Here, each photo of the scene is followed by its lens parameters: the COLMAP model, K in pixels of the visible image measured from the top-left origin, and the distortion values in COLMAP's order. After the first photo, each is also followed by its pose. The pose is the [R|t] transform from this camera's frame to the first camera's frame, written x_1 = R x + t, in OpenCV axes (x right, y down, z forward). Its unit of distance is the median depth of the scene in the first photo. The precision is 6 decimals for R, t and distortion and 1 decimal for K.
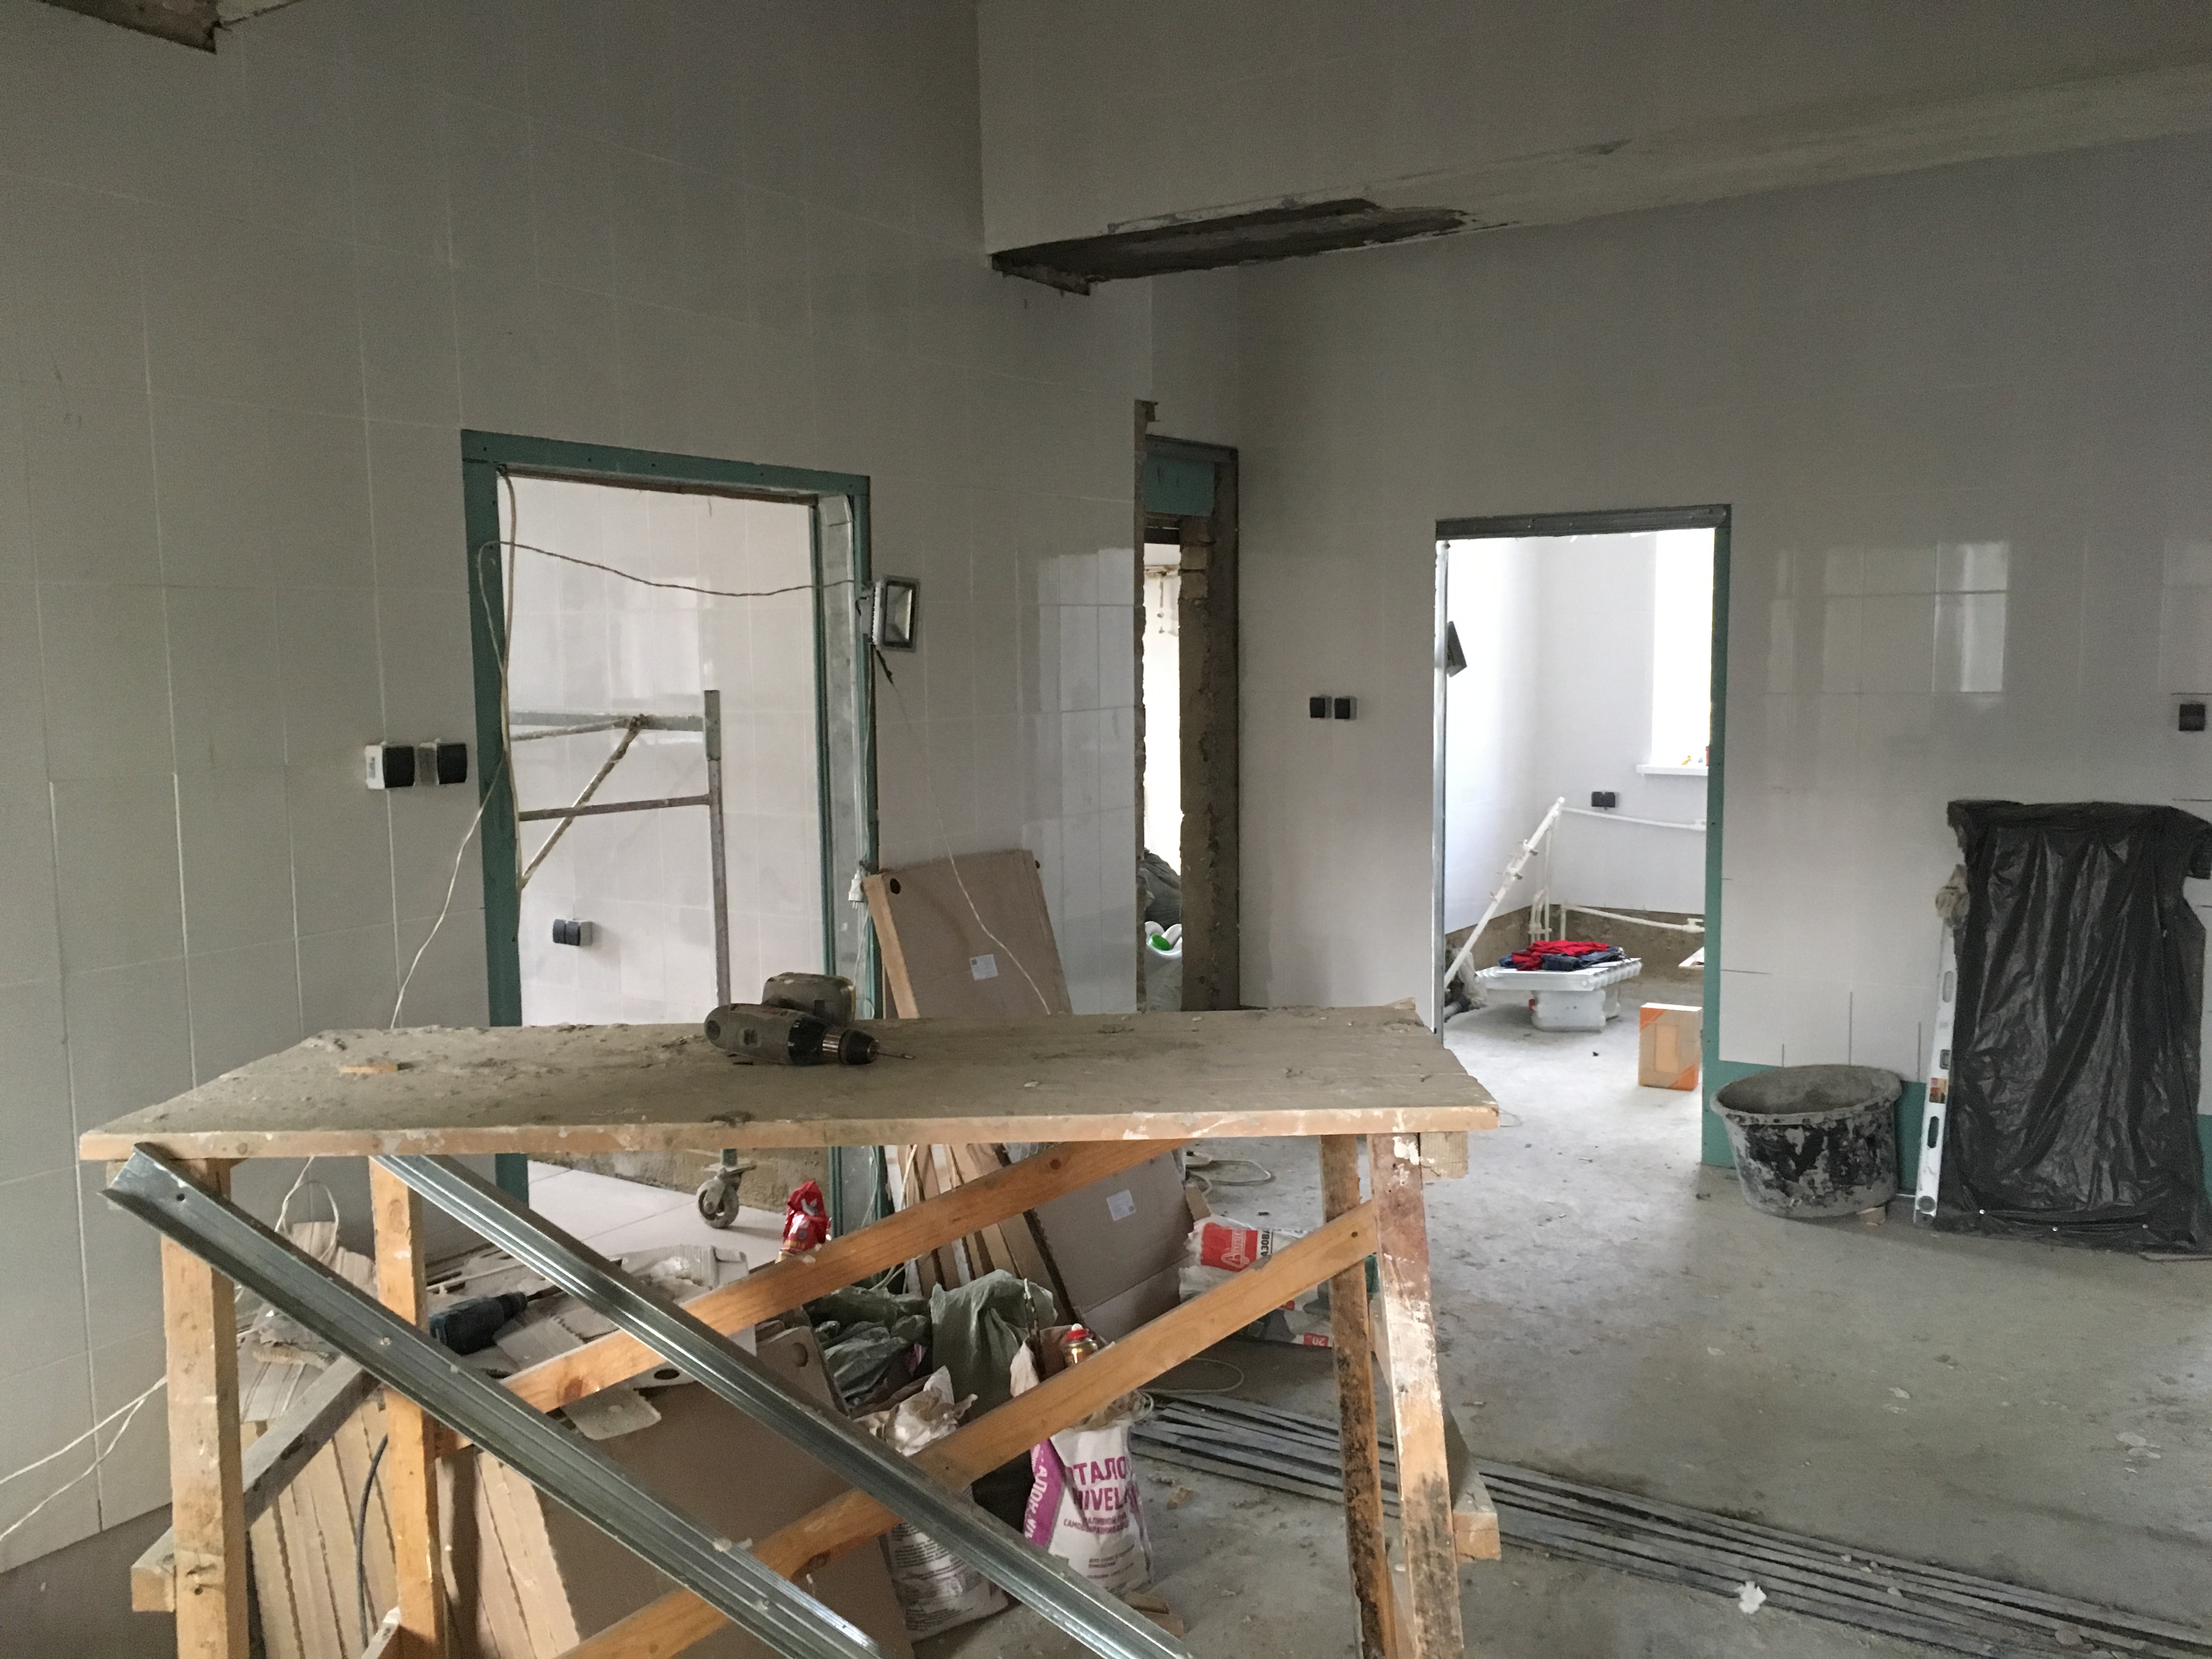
lens RADIAL K [[1865.0, 0, 1111.2], [0, 1865.0, 838.2], [0, 0, 1]] dist [0.083798, -0.096895]
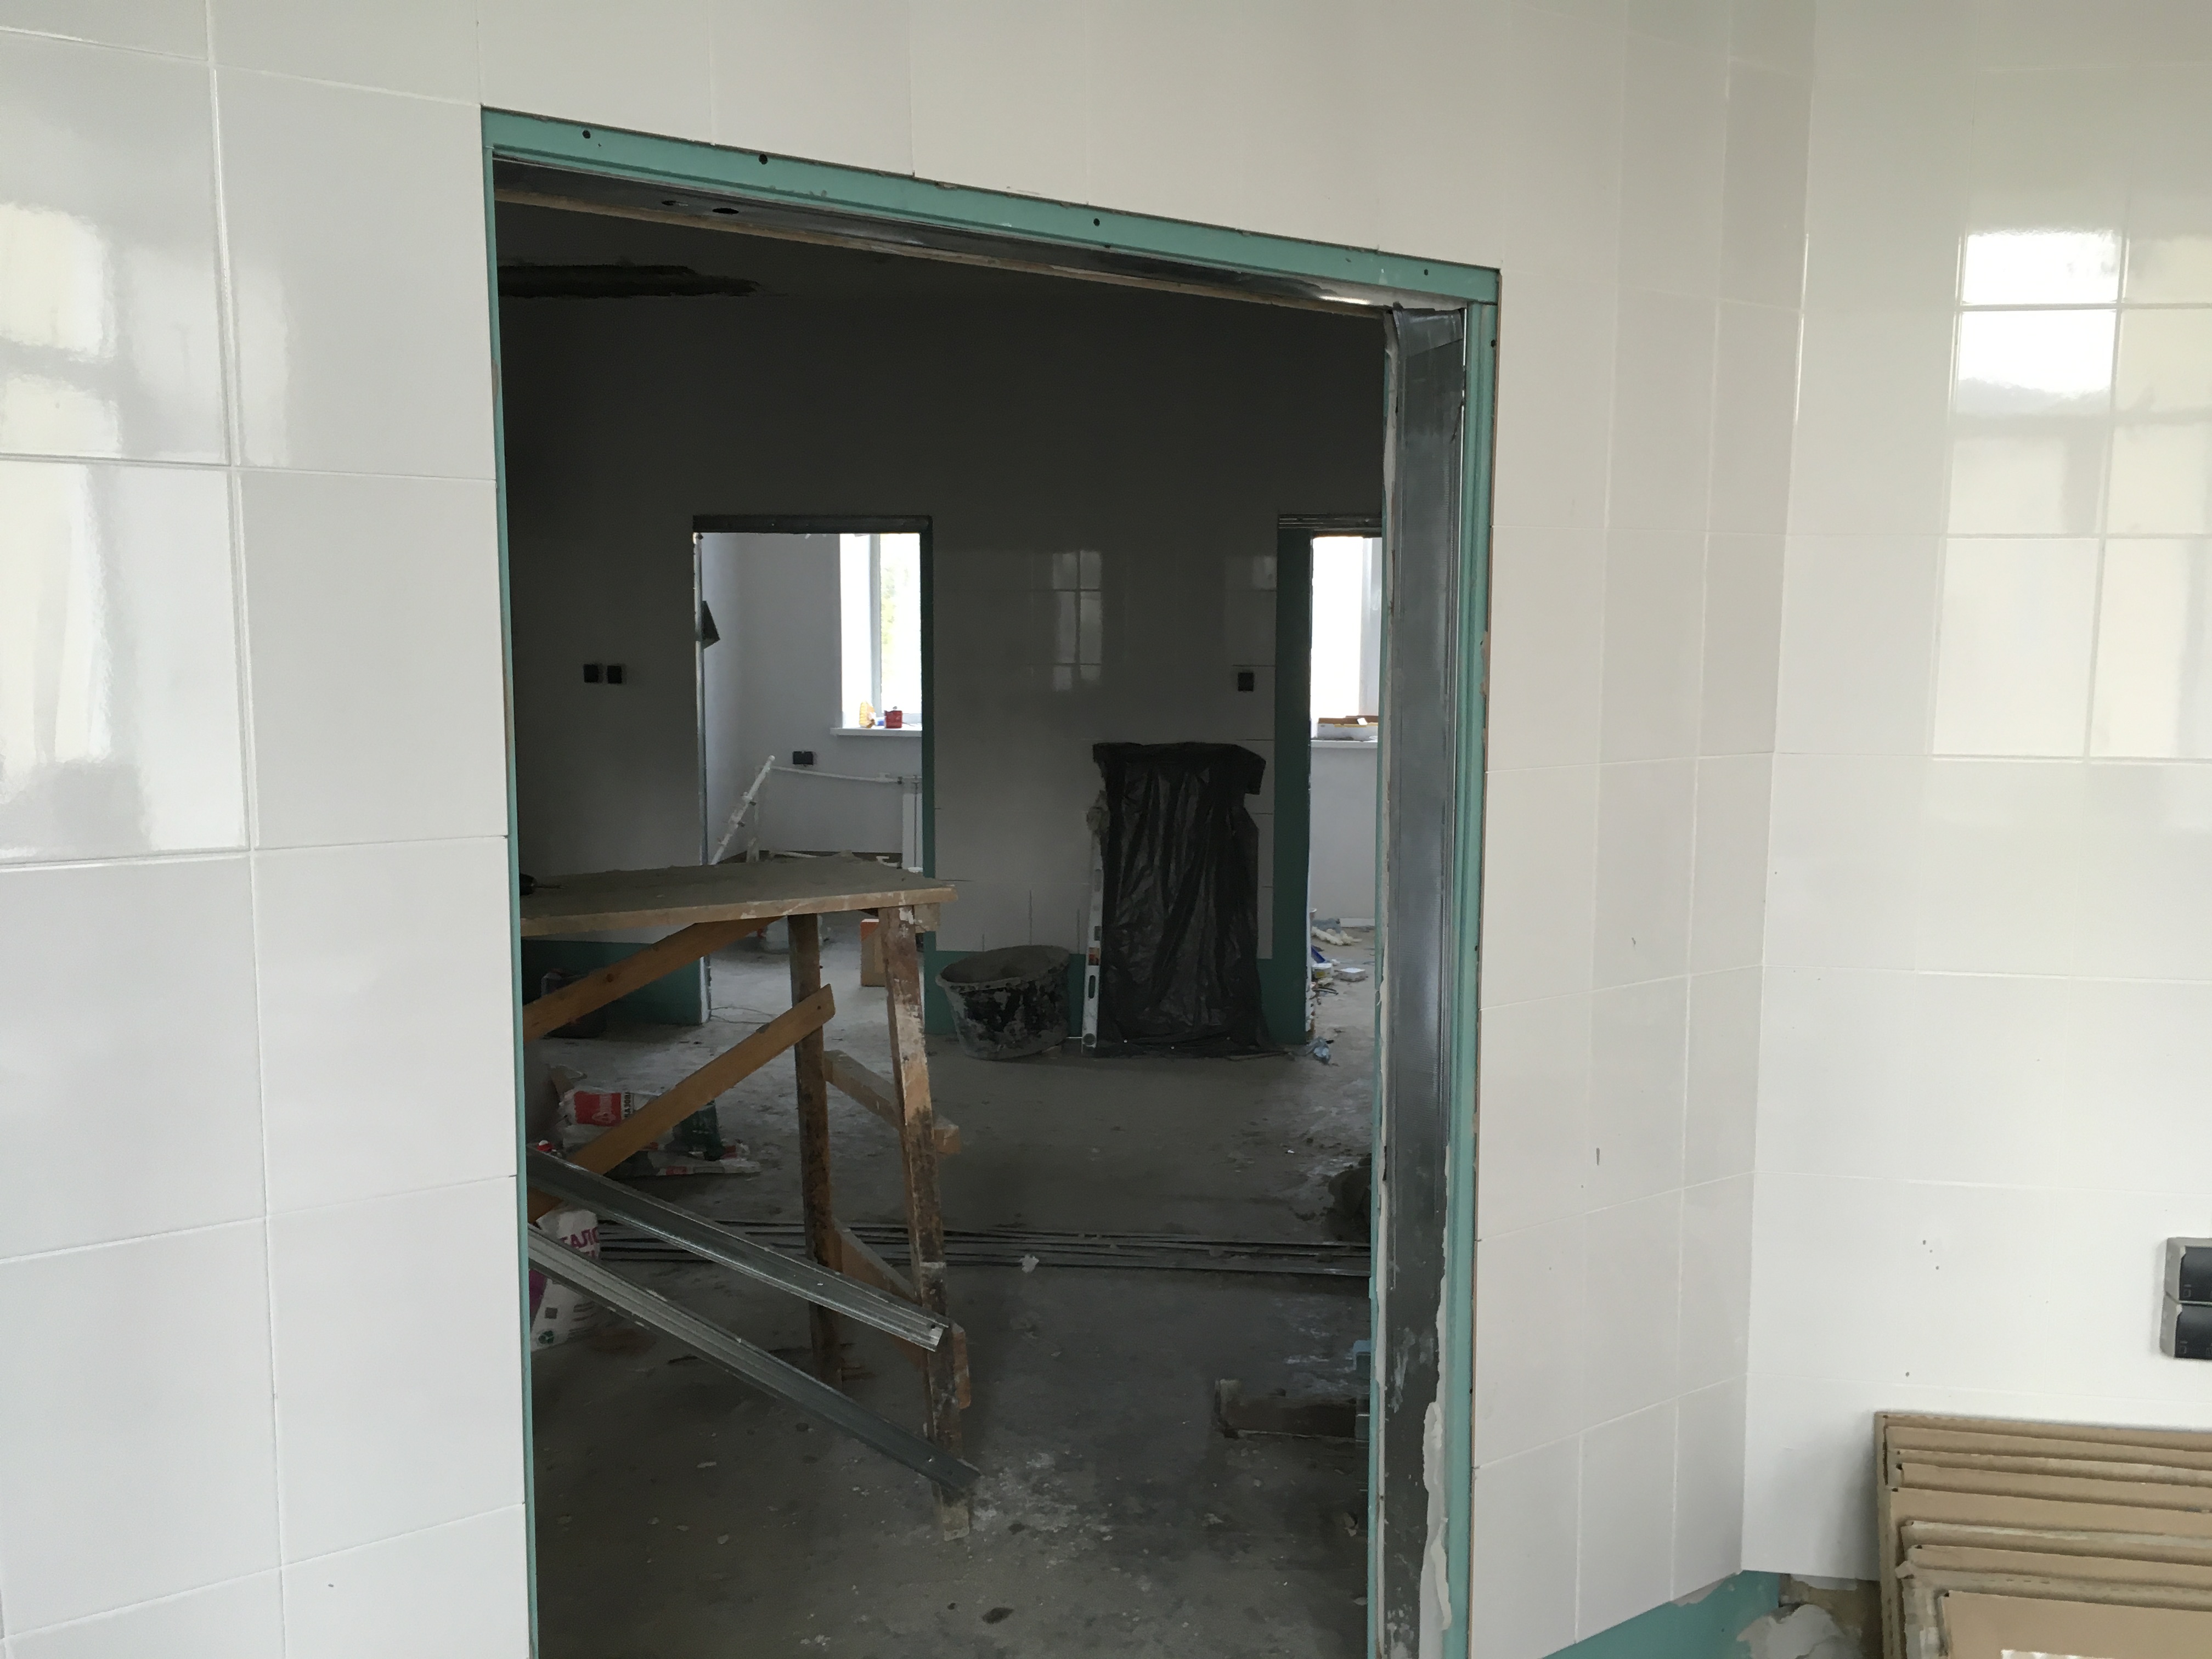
lens RADIAL K [[1865.0, 0, 1102.2], [0, 1865.0, 829.9], [0, 0, 1]] dist [0.083798, -0.096895]
pose [[0.895423, -0.034853, 0.443850, -0.152533], [0.032349, 0.999389, 0.013216, 0.025865], [-0.444040, 0.002524, 0.896003, -0.208841]]
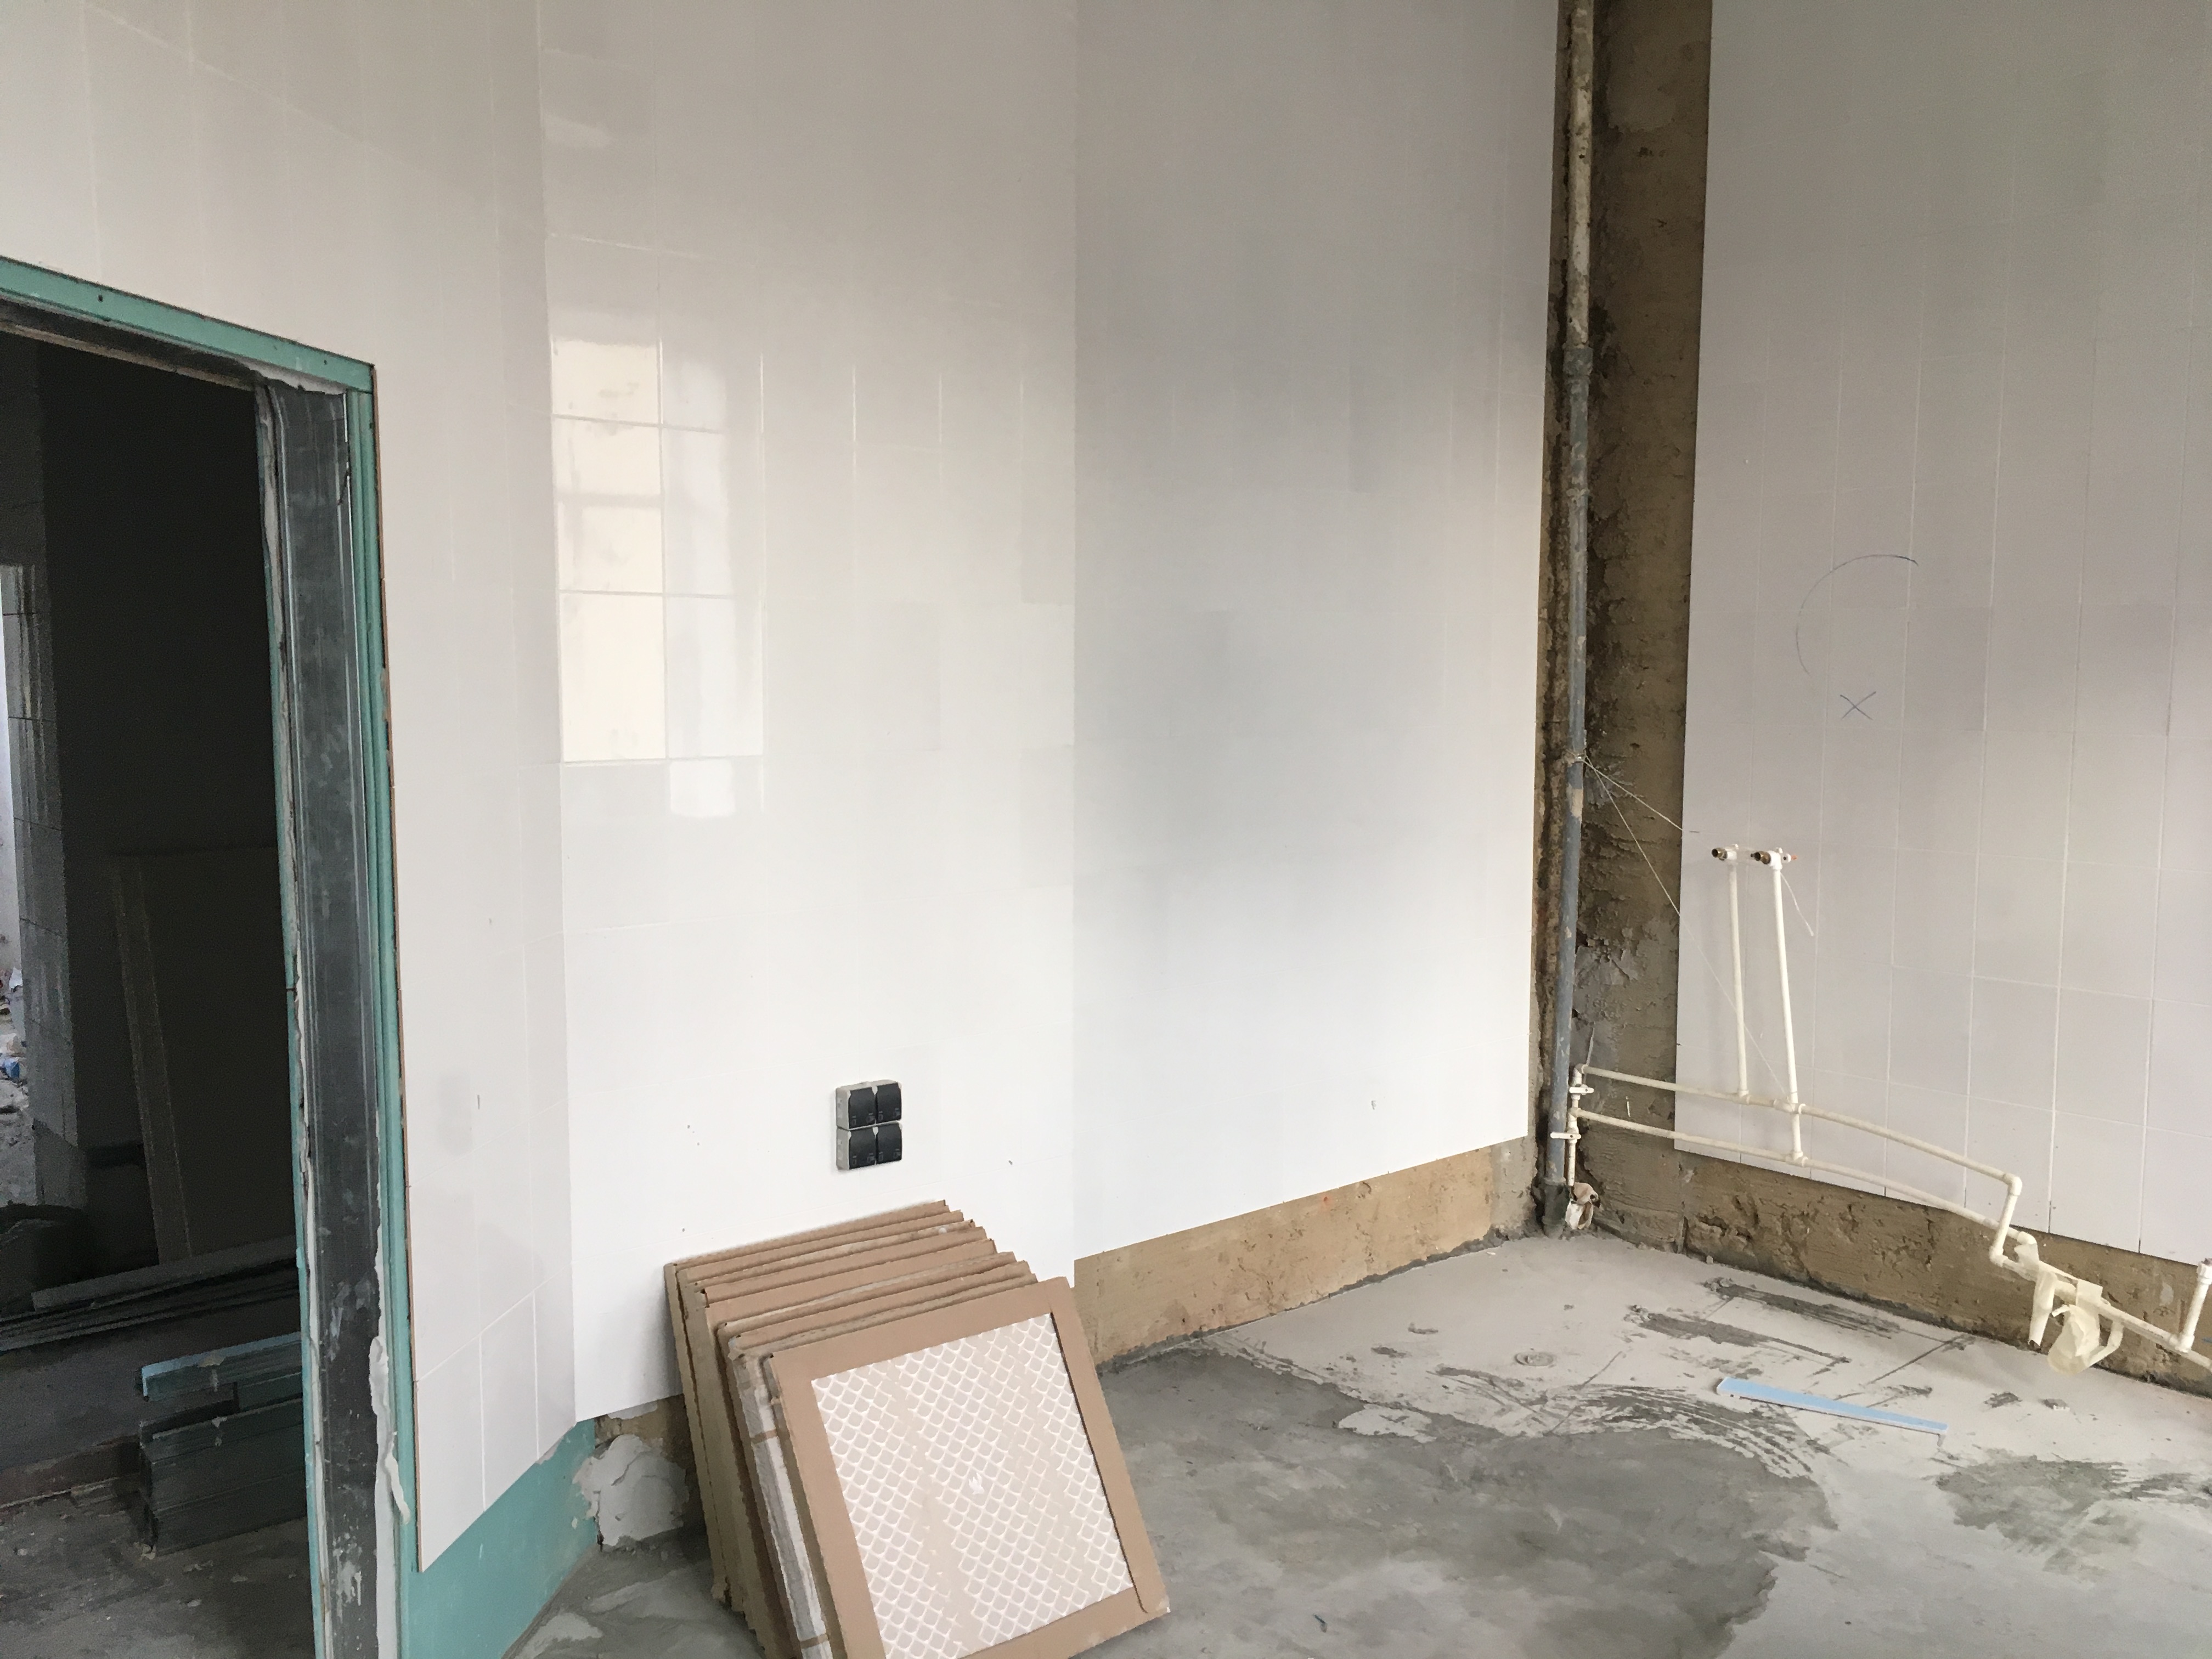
lens RADIAL K [[1865.0, 0, 1106.7], [0, 1865.0, 837.9], [0, 0, 1]] dist [0.083798, -0.096895]
pose [[0.280671, -0.083599, 0.956156, -0.308878], [0.098375, 0.993459, 0.057984, 0.024316], [-0.954749, 0.077788, 0.287059, -0.193648]]
